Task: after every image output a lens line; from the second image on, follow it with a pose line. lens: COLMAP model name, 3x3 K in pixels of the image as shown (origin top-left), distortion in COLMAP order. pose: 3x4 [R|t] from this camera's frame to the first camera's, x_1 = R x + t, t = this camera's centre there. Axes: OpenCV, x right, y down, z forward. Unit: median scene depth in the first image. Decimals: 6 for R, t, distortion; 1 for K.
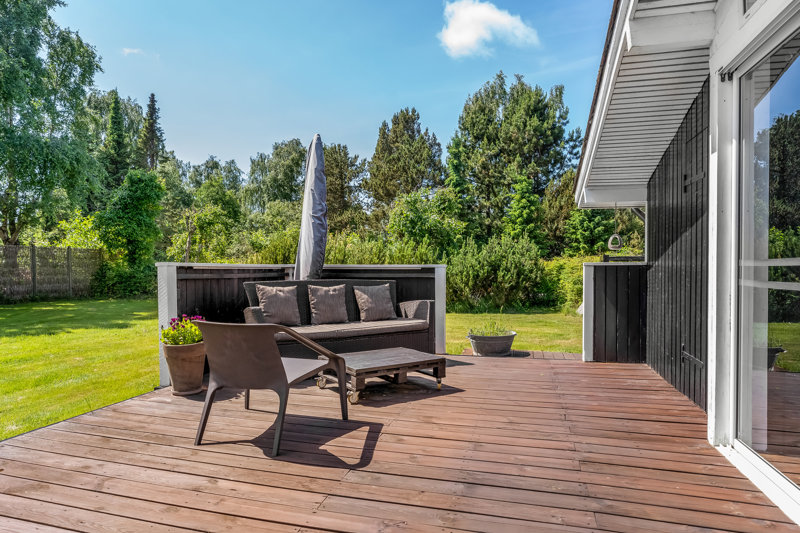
lens RADIAL K [[452.6, 0, 400.0], [0, 452.6, 266.5], [0, 0, 1]] dist [0.001197, -0.000723]
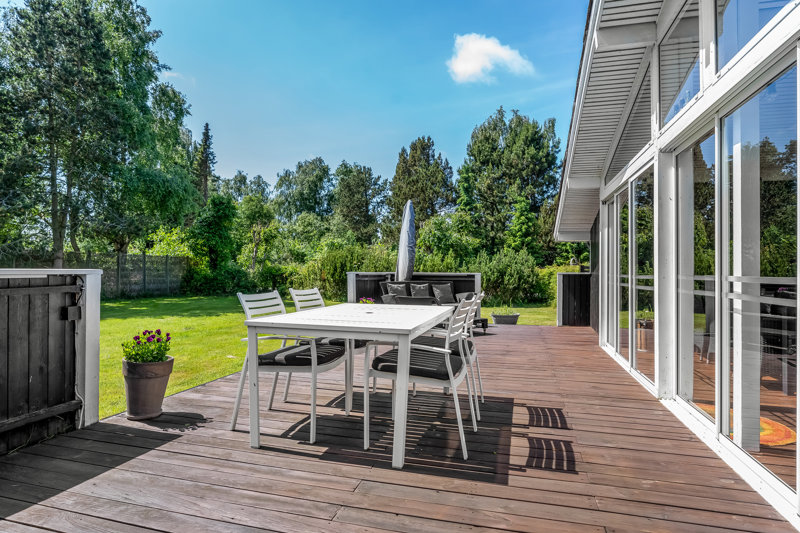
lens RADIAL K [[445.9, 0, 400.0], [0, 445.9, 266.5], [0, 0, 1]] dist [-0.002207, 0.000080]
pose [[0.999983, 0.005616, 0.001829, -0.049248], [-0.005599, 0.999944, -0.008987, -0.002586], [-0.001880, 0.008976, 0.999958, -0.167251]]
